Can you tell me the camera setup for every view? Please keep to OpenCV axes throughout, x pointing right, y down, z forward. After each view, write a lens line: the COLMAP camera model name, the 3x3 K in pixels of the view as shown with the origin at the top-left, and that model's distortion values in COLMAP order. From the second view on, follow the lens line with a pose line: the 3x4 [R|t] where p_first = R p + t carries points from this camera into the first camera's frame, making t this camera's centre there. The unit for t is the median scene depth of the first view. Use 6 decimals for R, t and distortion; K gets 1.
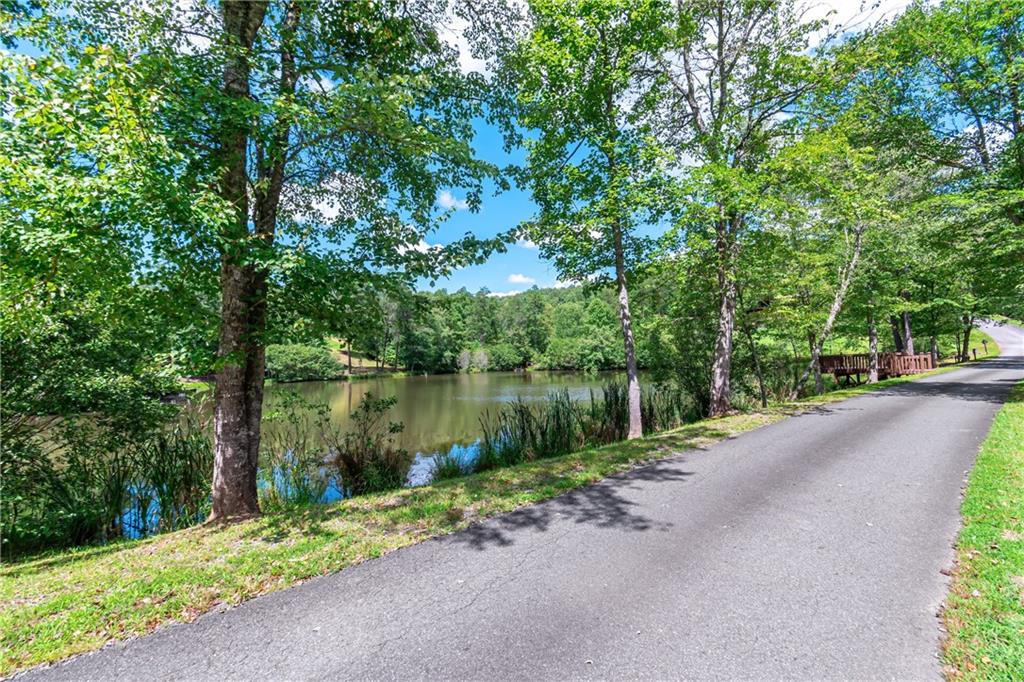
lens RADIAL K [[448.9, 0, 514.6], [0, 448.9, 341.8], [0, 0, 1]] dist [0.001337, -0.000516]
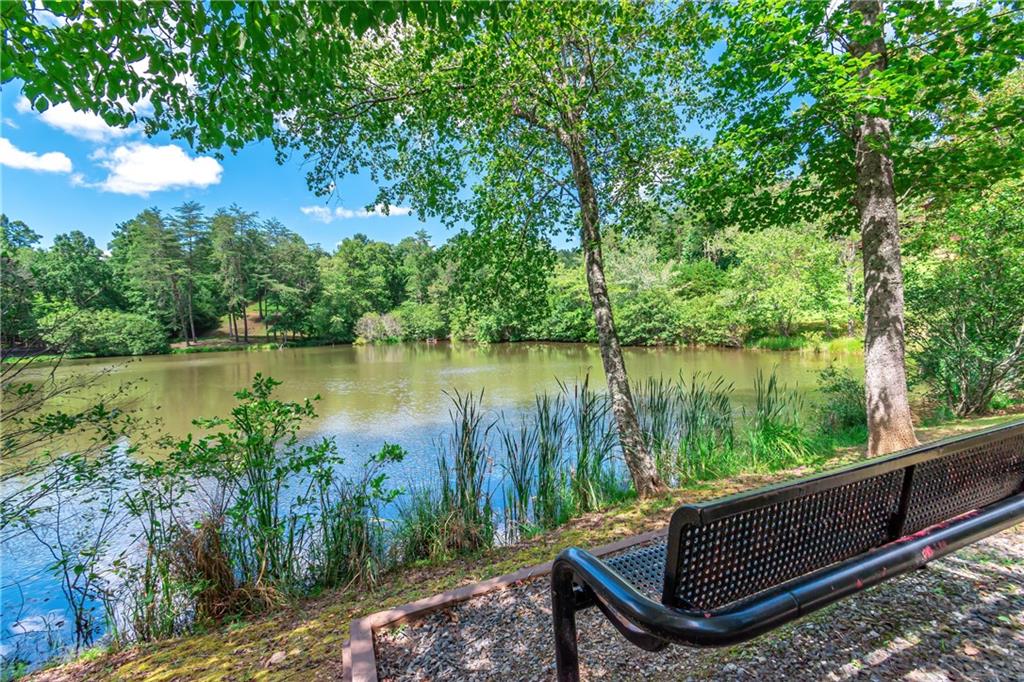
lens RADIAL K [[448.9, 0, 514.6], [0, 448.9, 341.8], [0, 0, 1]] dist [0.001337, -0.000516]
pose [[0.961090, 0.004096, -0.276204, 0.353881], [0.020480, 0.996082, 0.086035, 0.005943], [0.275474, -0.088345, 0.957240, 0.348908]]
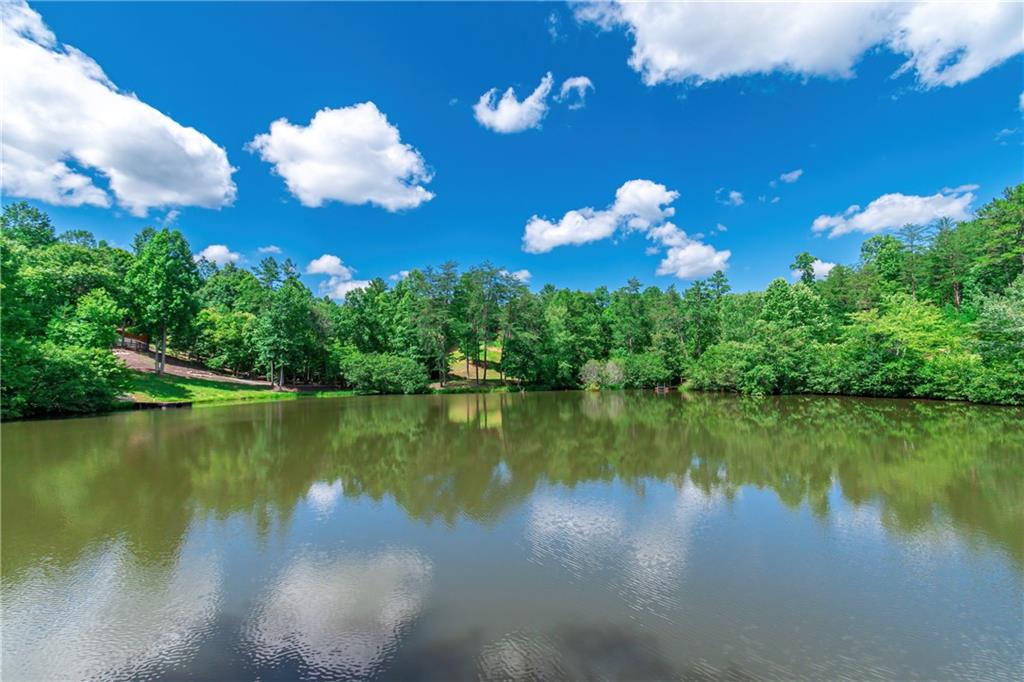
lens RADIAL K [[448.9, 0, 514.6], [0, 448.9, 341.8], [0, 0, 1]] dist [0.001337, -0.000516]
pose [[0.851374, -0.019426, -0.524199, 0.191934], [0.008902, 0.999705, -0.022590, 0.003015], [0.524484, 0.014566, 0.851296, 0.281439]]
